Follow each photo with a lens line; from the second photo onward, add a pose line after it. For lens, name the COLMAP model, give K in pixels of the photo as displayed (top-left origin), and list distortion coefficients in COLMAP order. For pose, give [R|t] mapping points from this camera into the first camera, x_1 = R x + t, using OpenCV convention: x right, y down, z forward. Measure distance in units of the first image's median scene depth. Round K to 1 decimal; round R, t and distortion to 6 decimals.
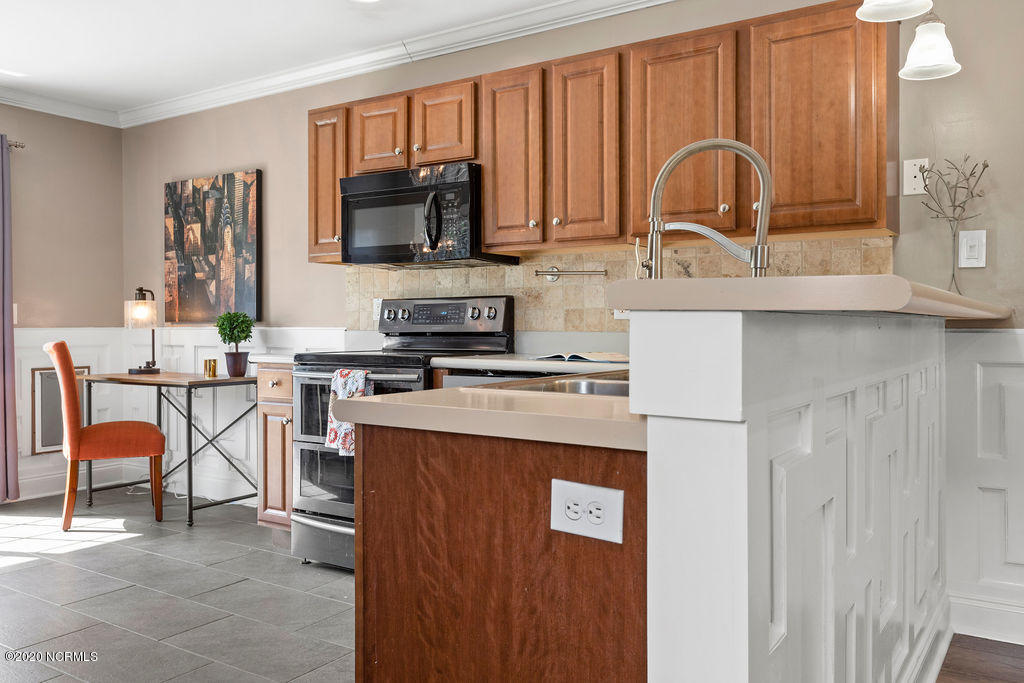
lens RADIAL K [[795.2, 0, 512.0], [0, 795.2, 341.5], [0, 0, 1]] dist [0.005999, 0.000705]
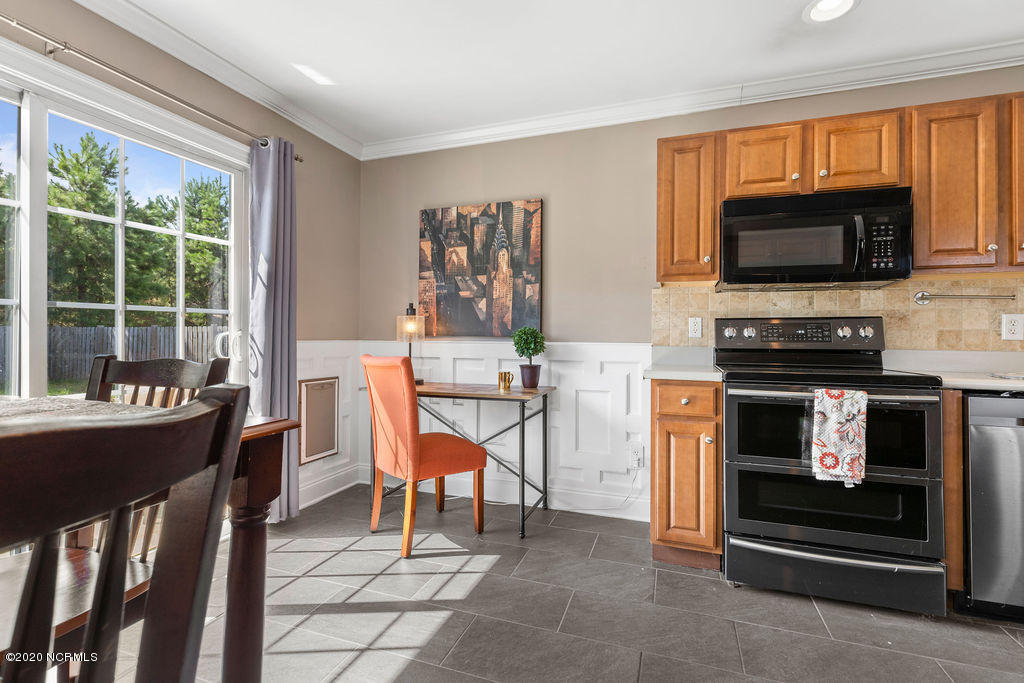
lens RADIAL K [[463.3, 0, 512.0], [0, 463.3, 341.5], [0, 0, 1]] dist [-0.000078, 0.000482]
pose [[0.973806, 0.009623, 0.227178, -0.489789], [-0.006097, 0.999850, -0.016221, -0.007731], [-0.227300, 0.014411, 0.973718, 0.376848]]
